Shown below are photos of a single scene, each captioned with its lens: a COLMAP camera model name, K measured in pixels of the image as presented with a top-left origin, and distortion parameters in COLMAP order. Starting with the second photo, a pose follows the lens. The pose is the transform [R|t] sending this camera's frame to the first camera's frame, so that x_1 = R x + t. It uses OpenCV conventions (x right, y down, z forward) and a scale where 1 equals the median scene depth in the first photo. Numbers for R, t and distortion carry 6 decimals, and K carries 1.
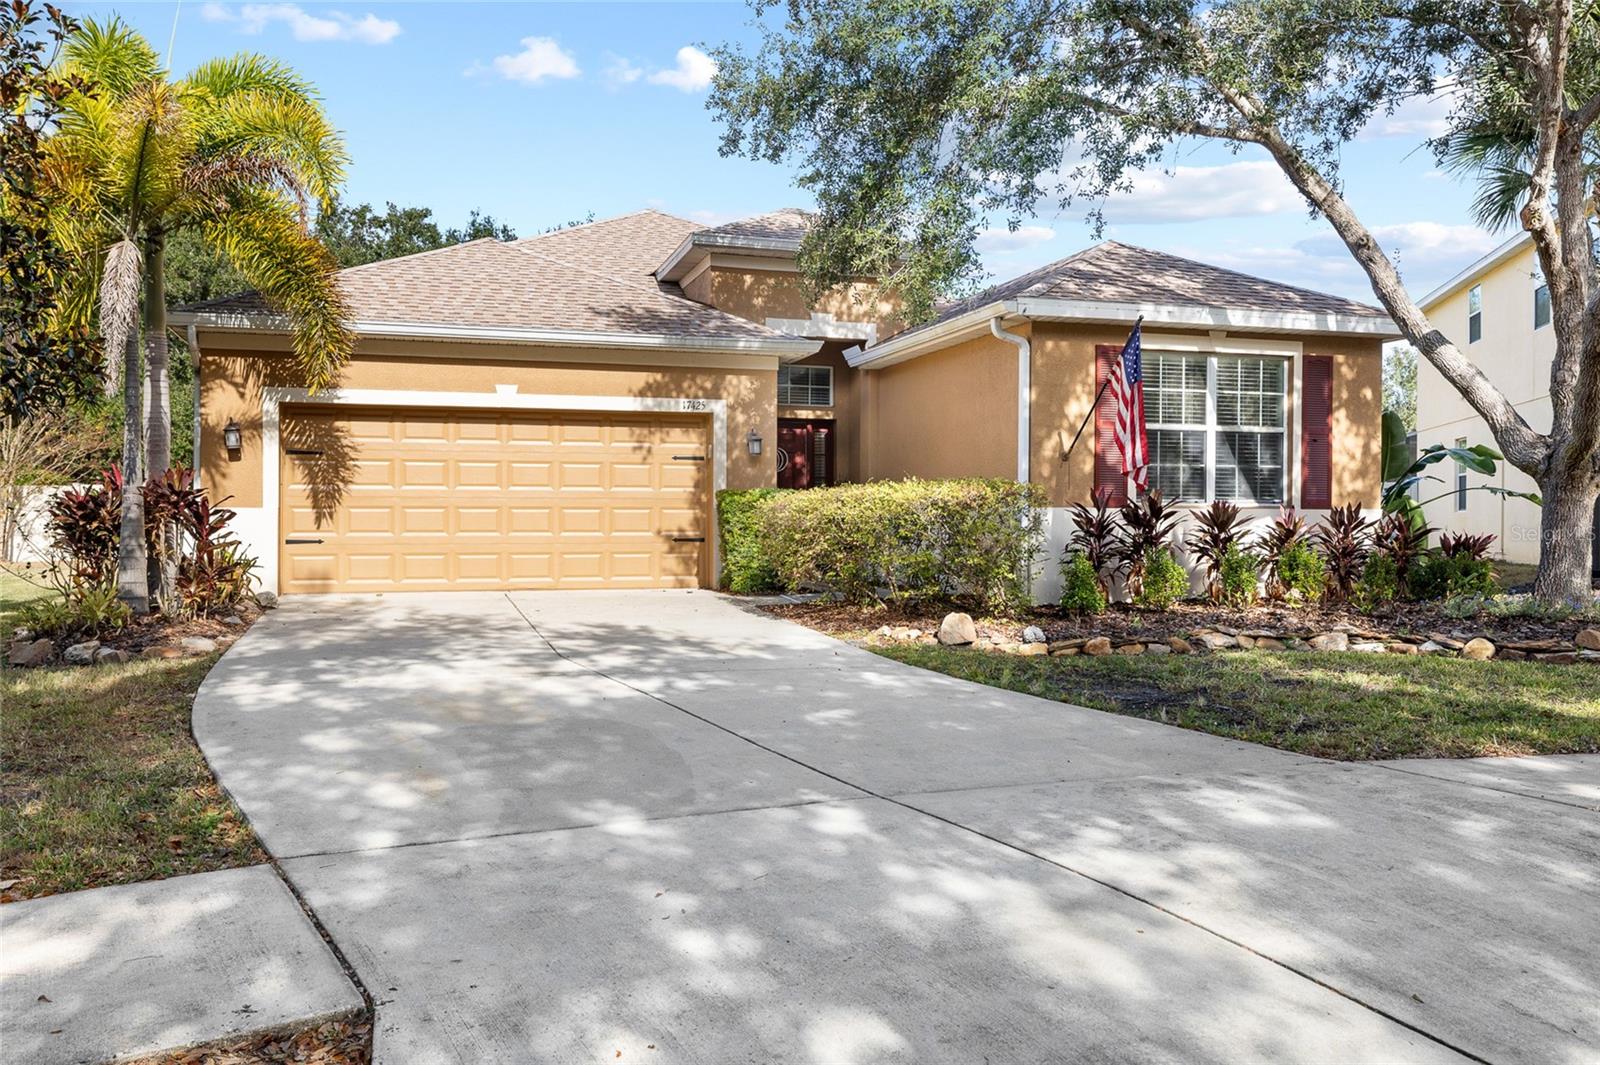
lens RADIAL K [[1304.6, 0, 799.6], [0, 1304.6, 529.6], [0, 0, 1]] dist [-0.005024, -0.002345]
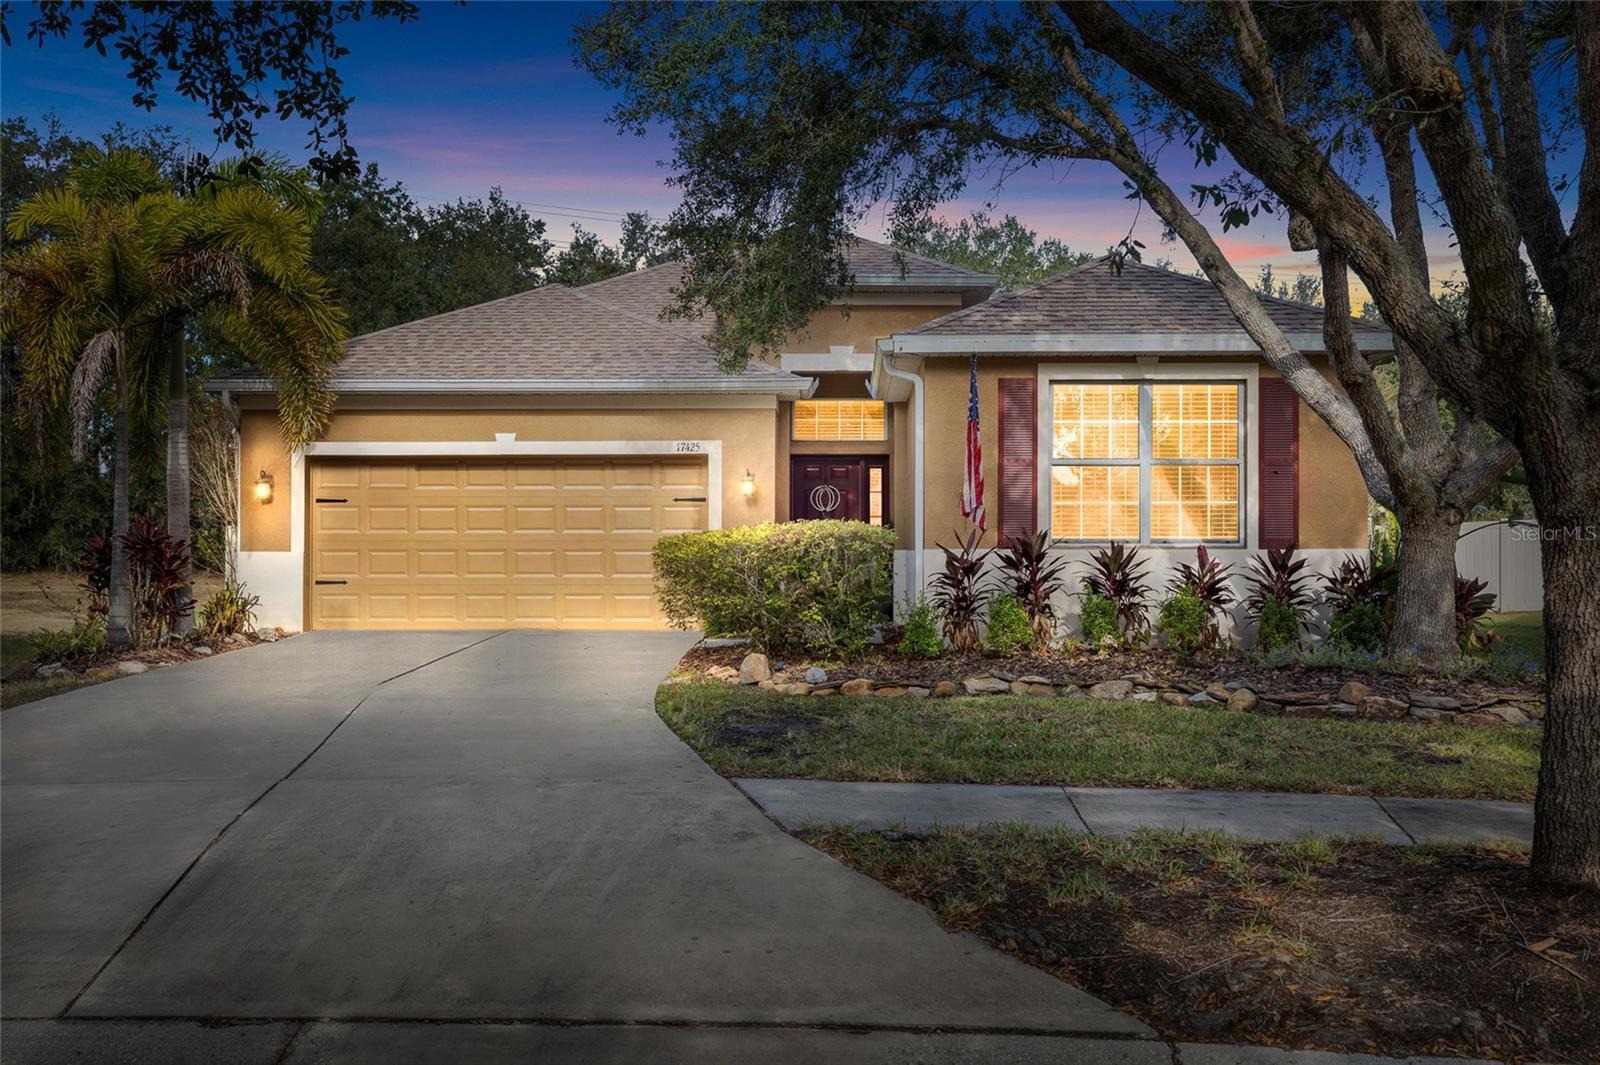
lens RADIAL K [[1604.4, 0, 800.3], [0, 1604.4, 535.8], [0, 0, 1]] dist [-0.008250, 0.000000]
pose [[0.944810, -0.006939, -0.327546, 0.452144], [-0.000257, 0.999760, -0.021923, -0.000609], [0.327619, 0.020797, 0.944581, -0.144375]]
